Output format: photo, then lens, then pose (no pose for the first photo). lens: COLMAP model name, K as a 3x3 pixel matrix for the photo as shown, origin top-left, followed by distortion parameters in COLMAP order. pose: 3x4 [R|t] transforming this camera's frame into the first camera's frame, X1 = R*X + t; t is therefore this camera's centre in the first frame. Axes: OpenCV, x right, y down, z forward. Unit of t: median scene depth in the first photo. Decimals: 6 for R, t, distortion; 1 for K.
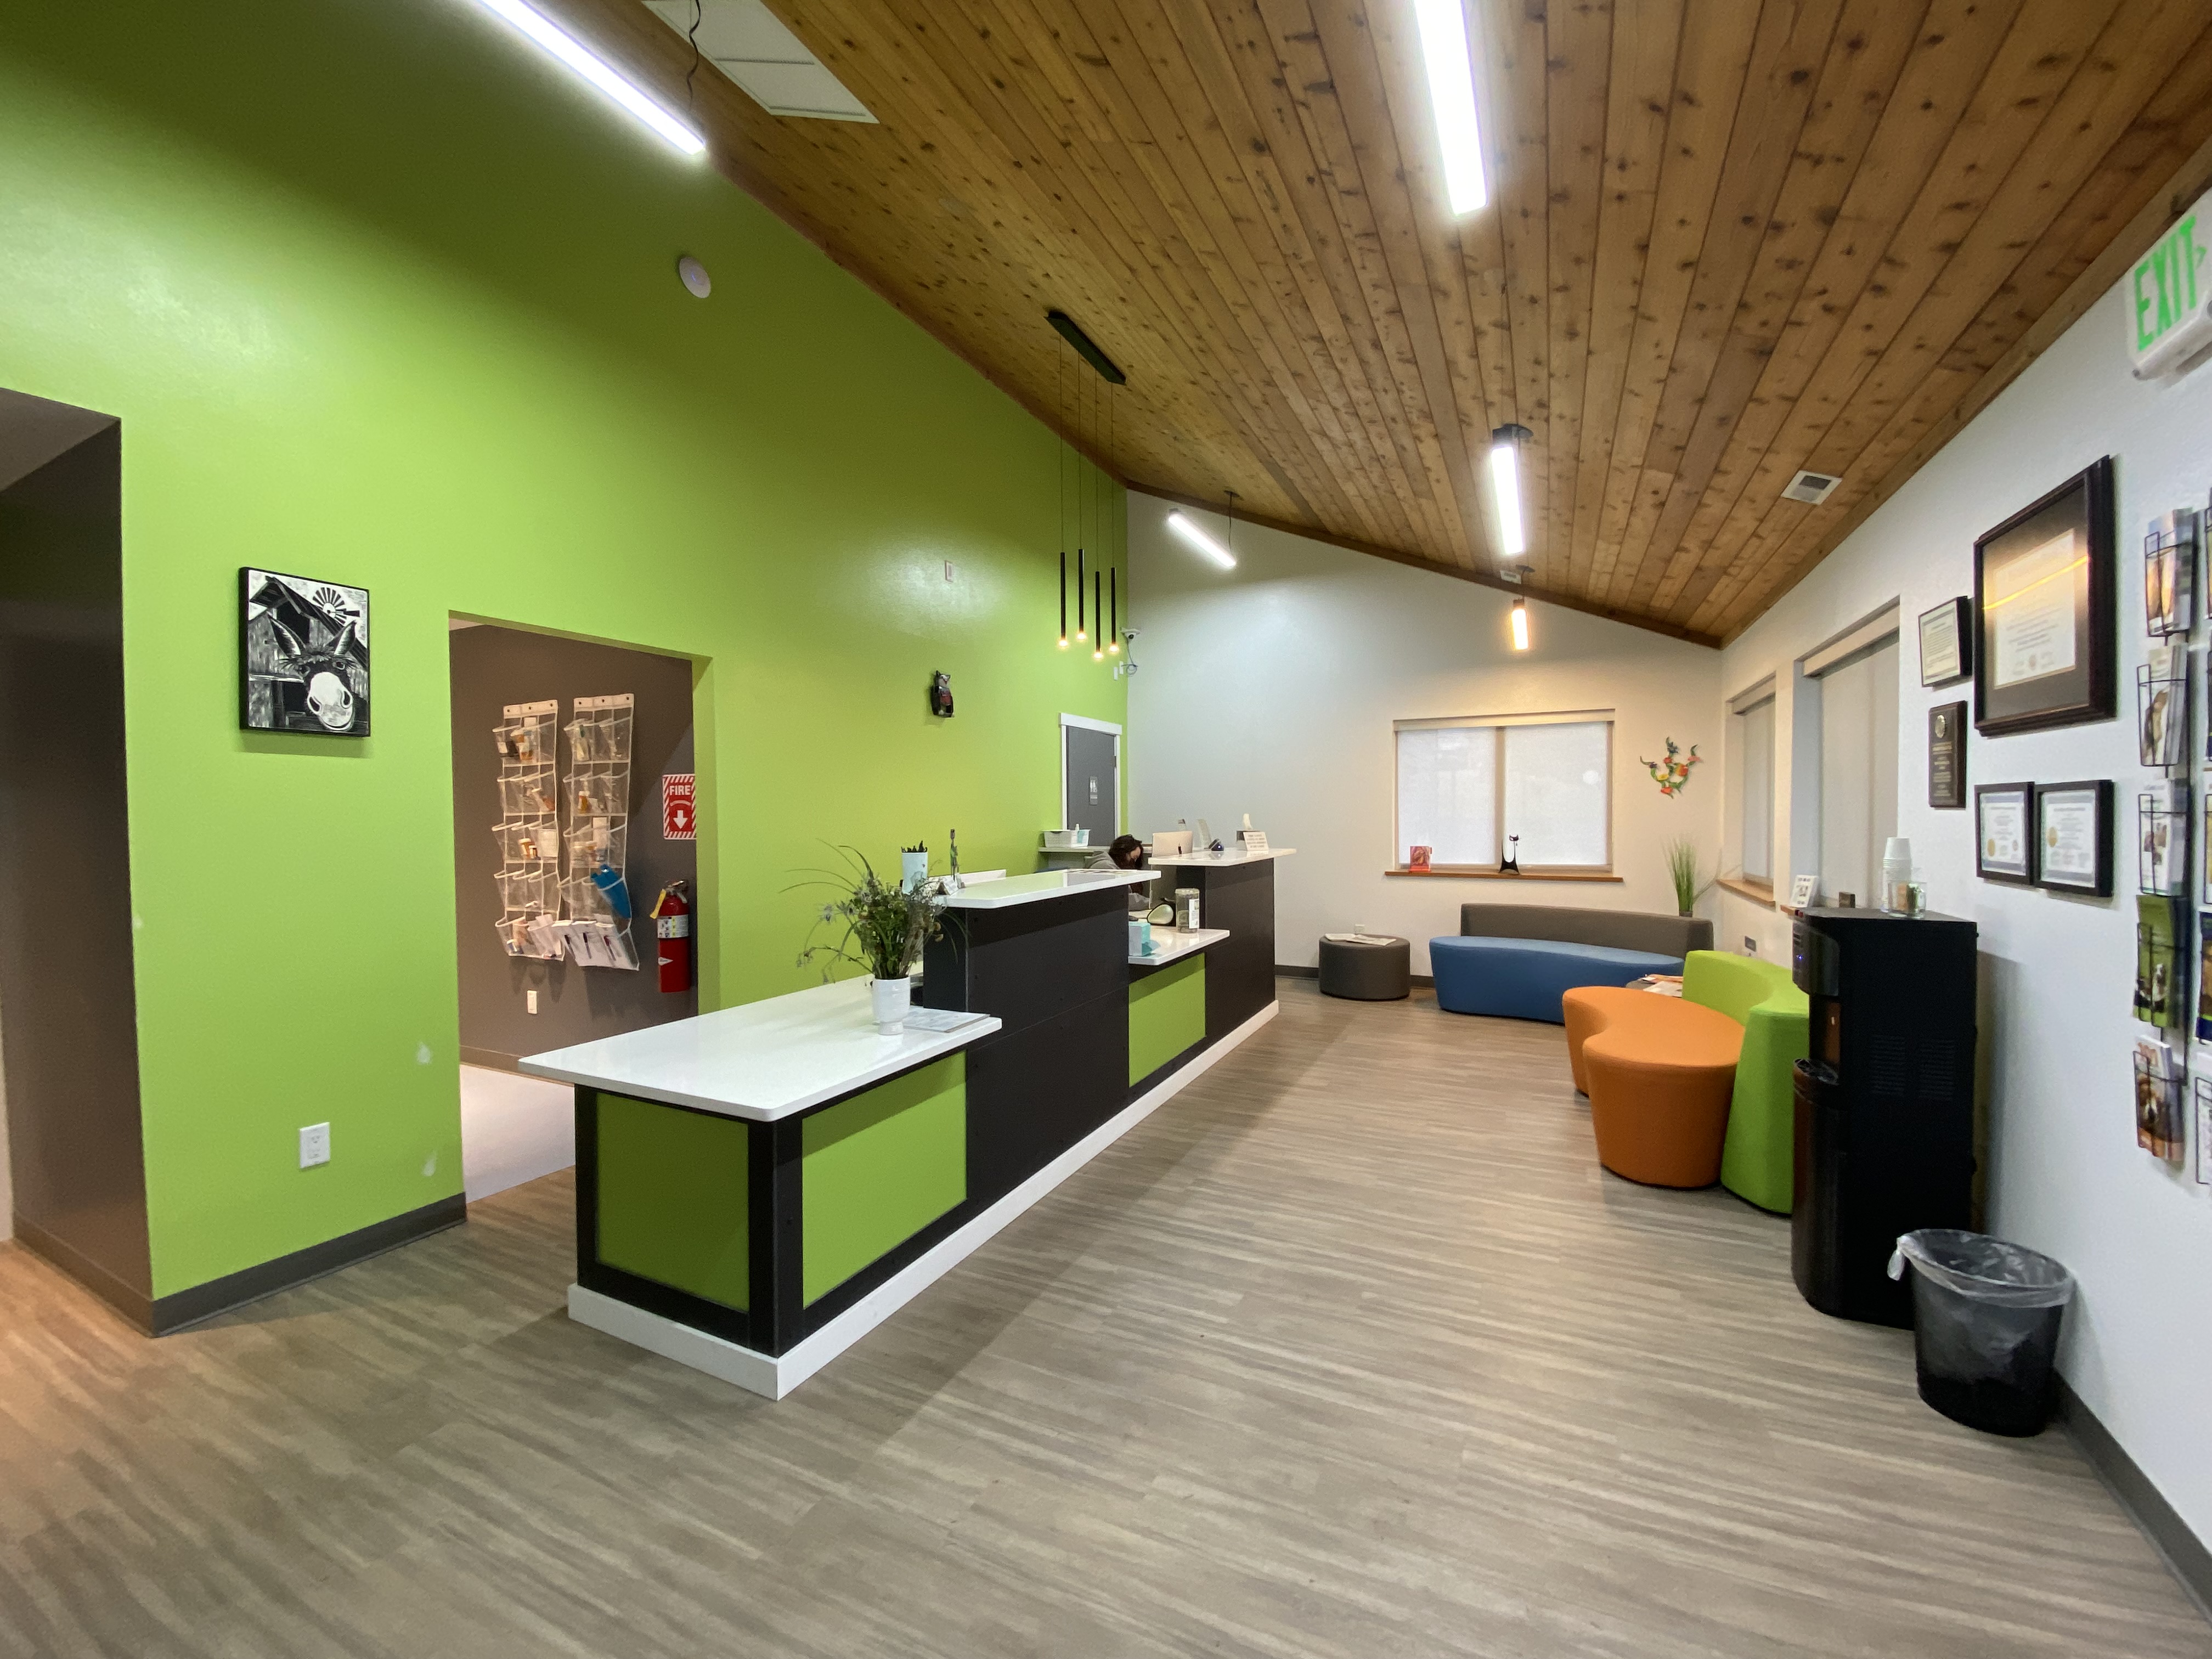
lens RADIAL K [[910.3, 0, 1072.0], [0, 910.3, 830.9], [0, 0, 1]] dist [-0.000465, -0.004558]
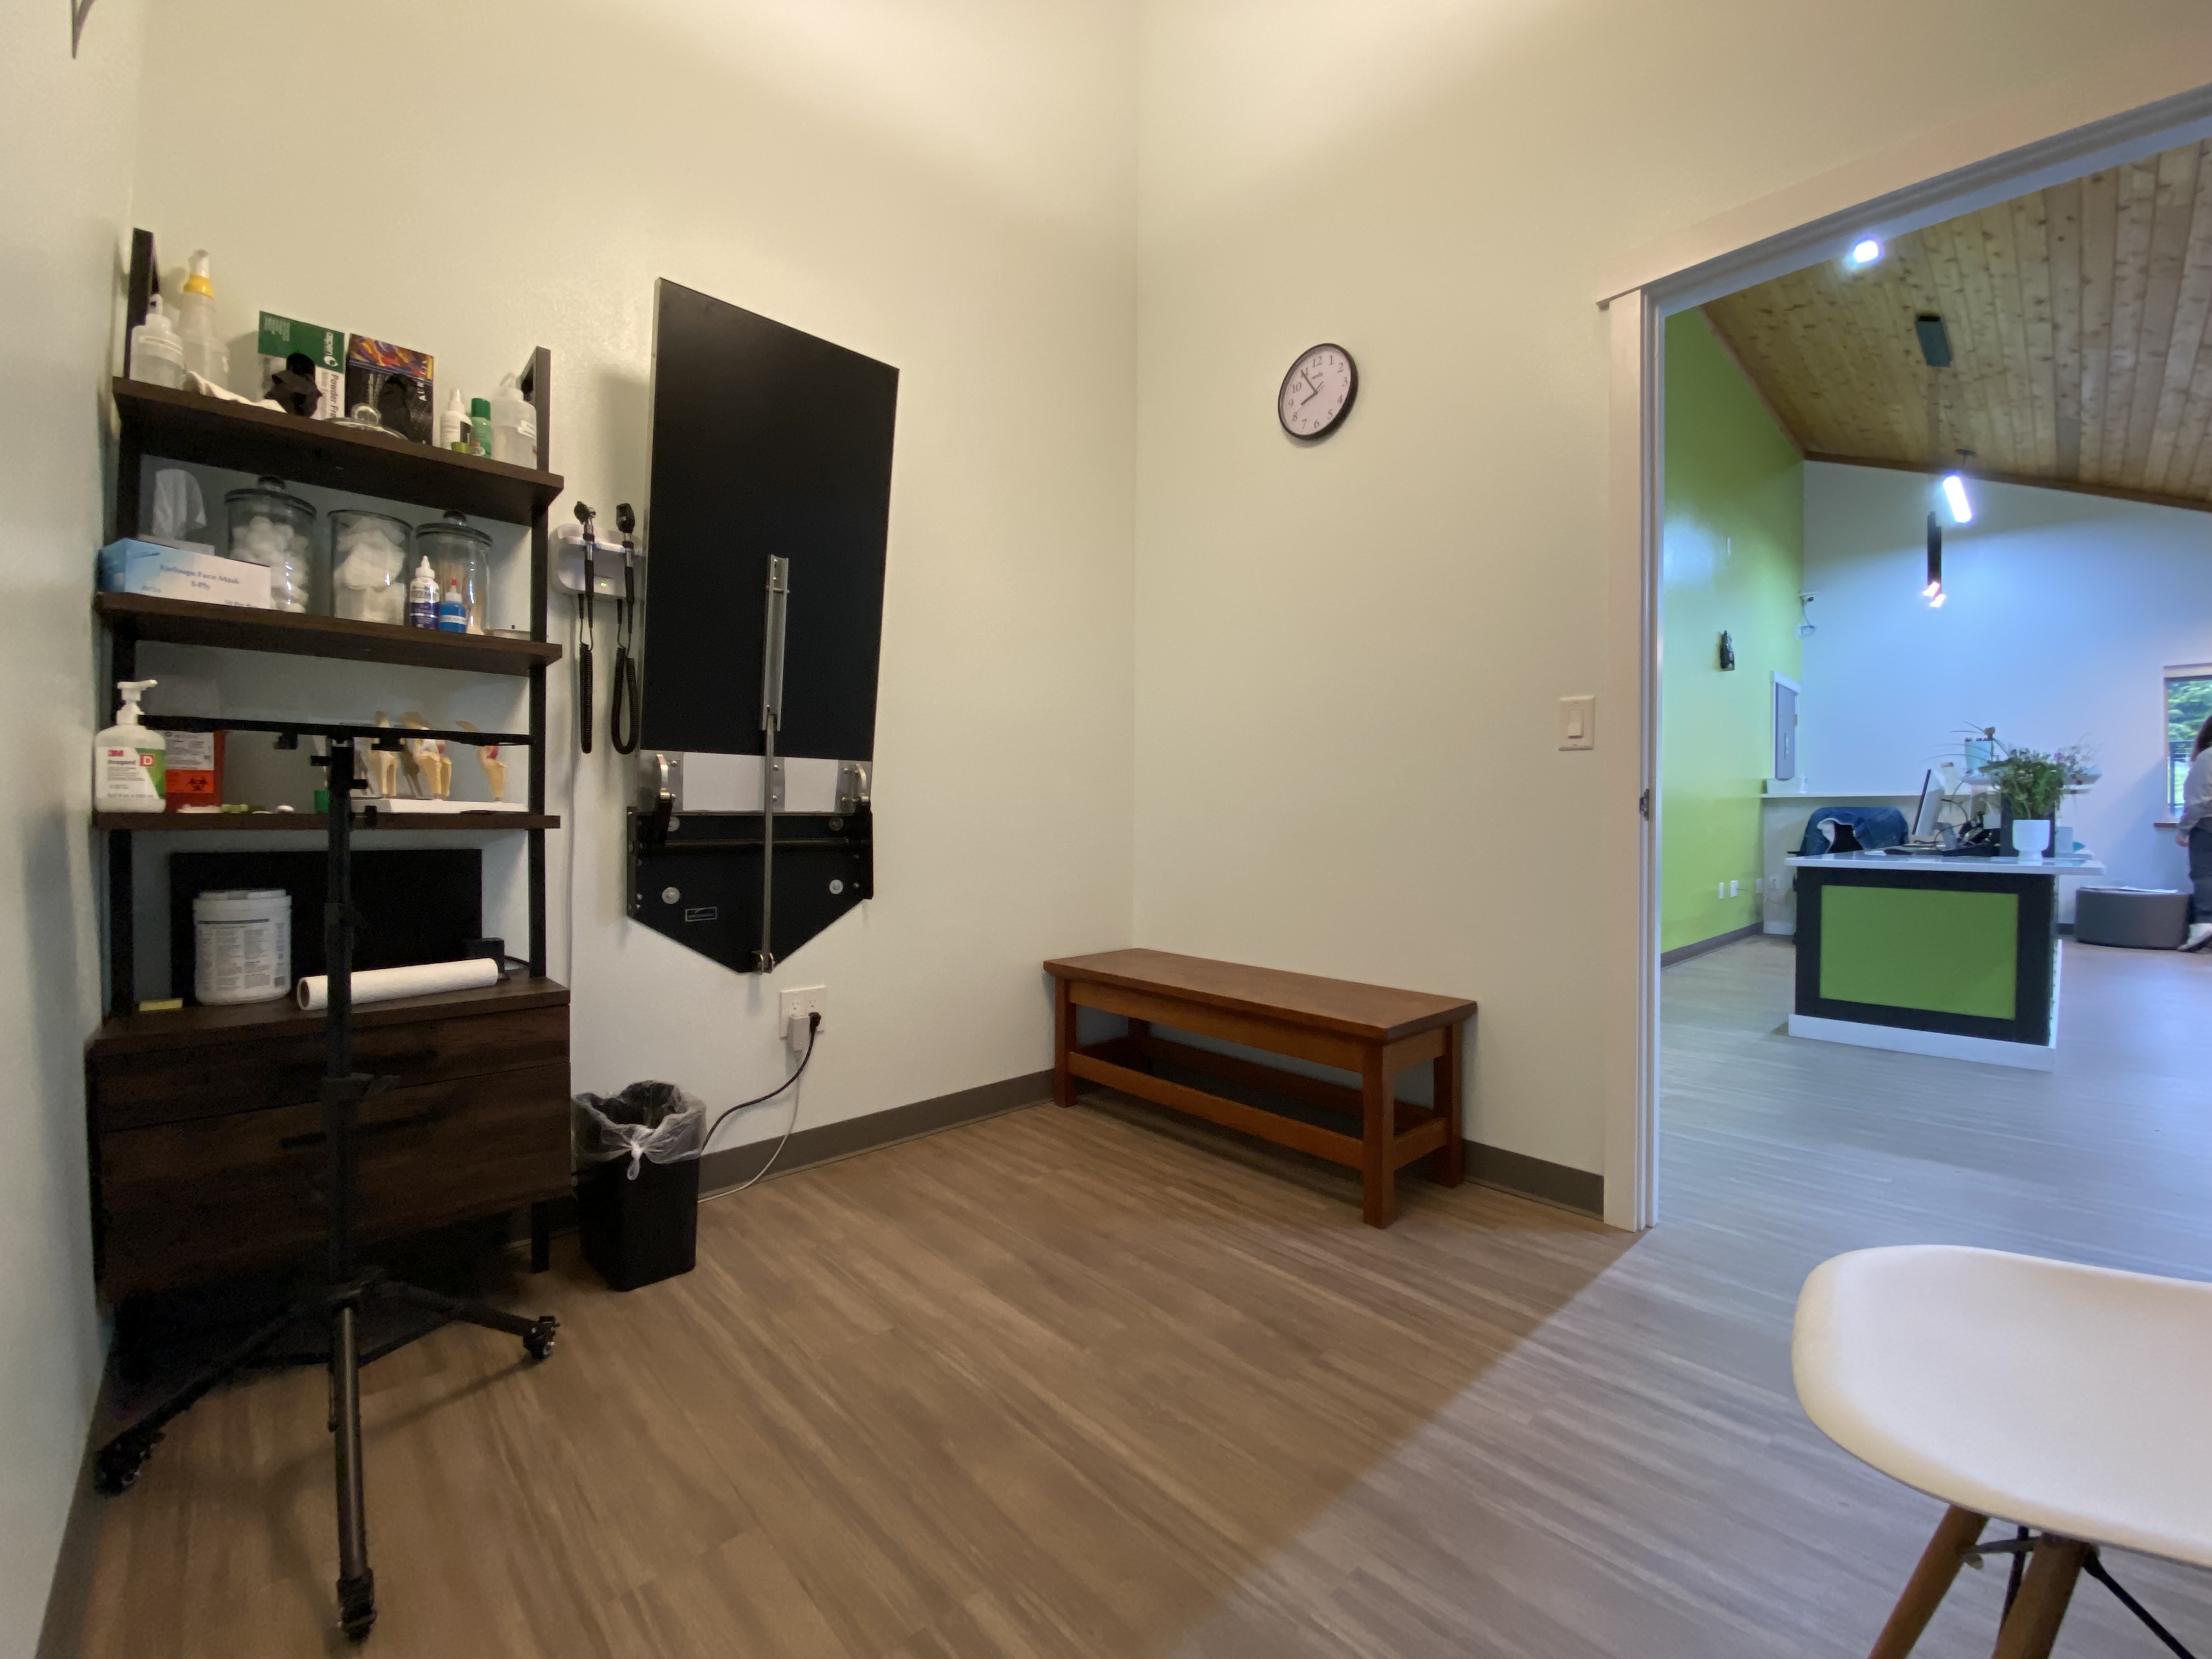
lens RADIAL K [[910.3, 0, 1118.5], [0, 910.3, 841.1], [0, 0, 1]] dist [-0.000465, -0.004558]
pose [[0.947714, 0.006781, -0.319049, -1.038964], [-0.007451, 0.999972, -0.000877, 0.201606], [0.319034, 0.003208, 0.947738, -0.732414]]
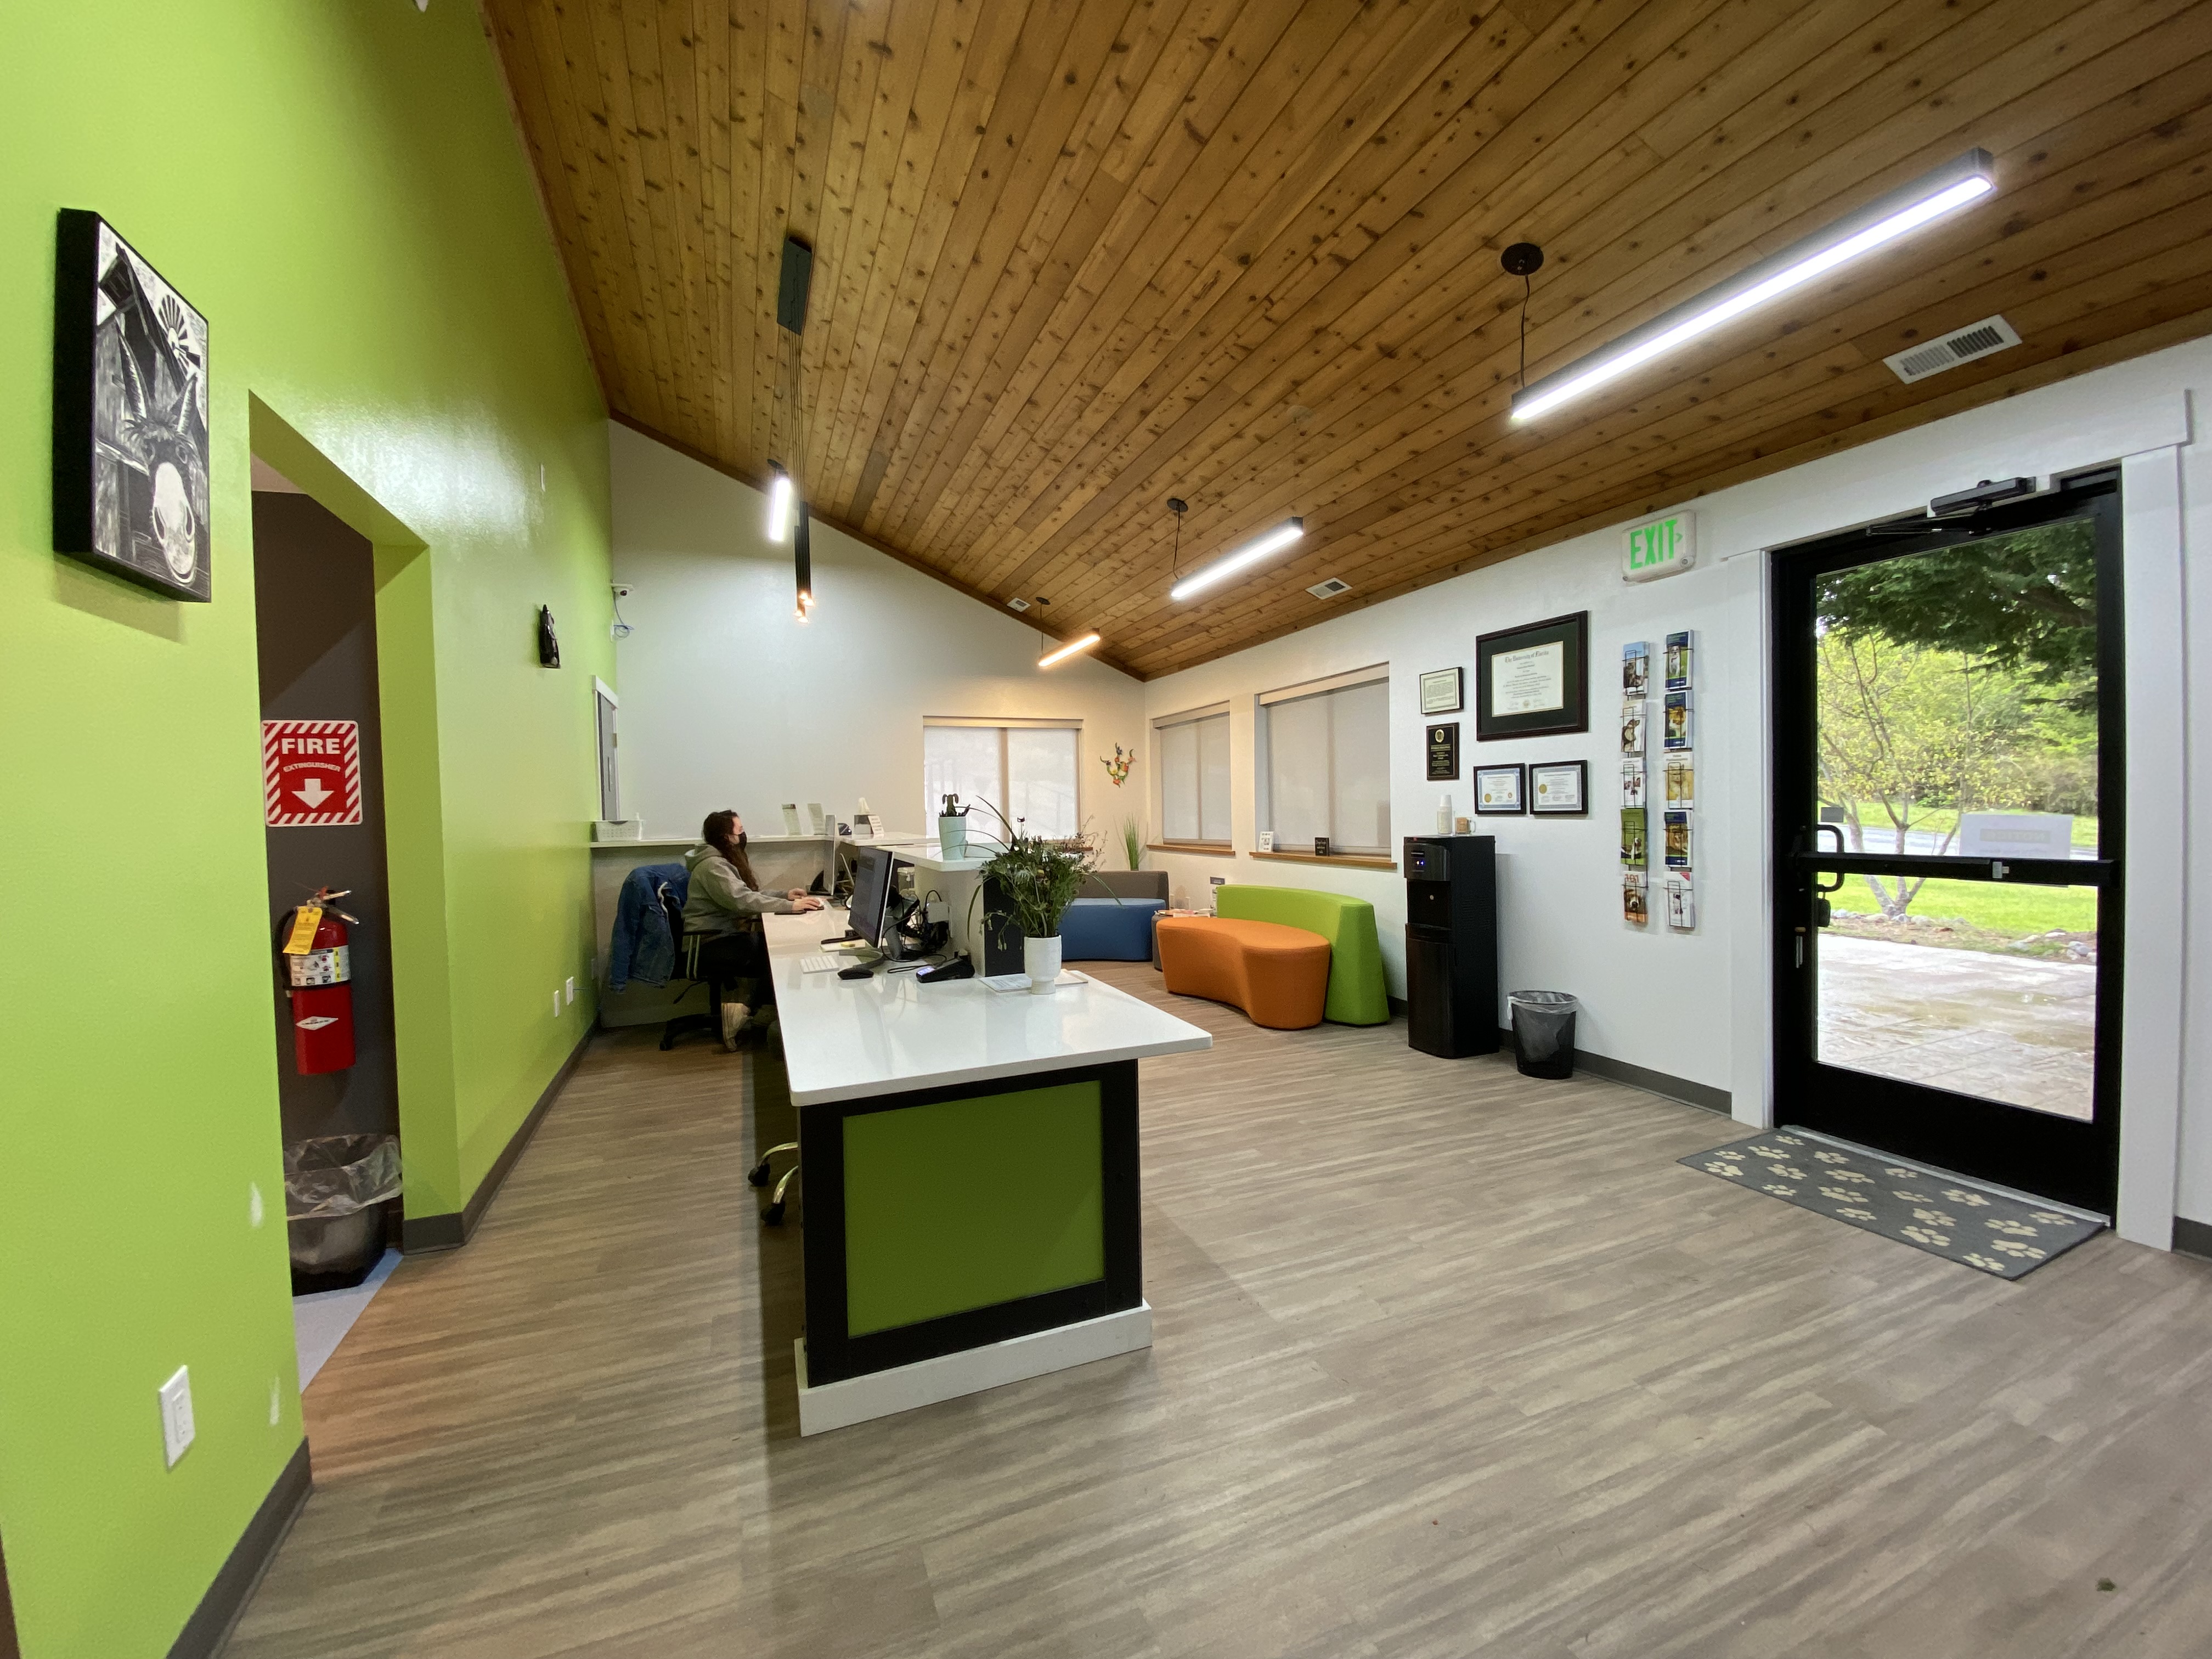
lens RADIAL K [[910.3, 0, 1097.9], [0, 910.3, 838.6], [0, 0, 1]] dist [-0.000465, -0.004558]
pose [[0.655786, -0.033885, 0.754186, -0.863417], [0.031187, 0.999355, 0.017781, 0.036906], [-0.754303, 0.011860, 0.656420, 0.295580]]
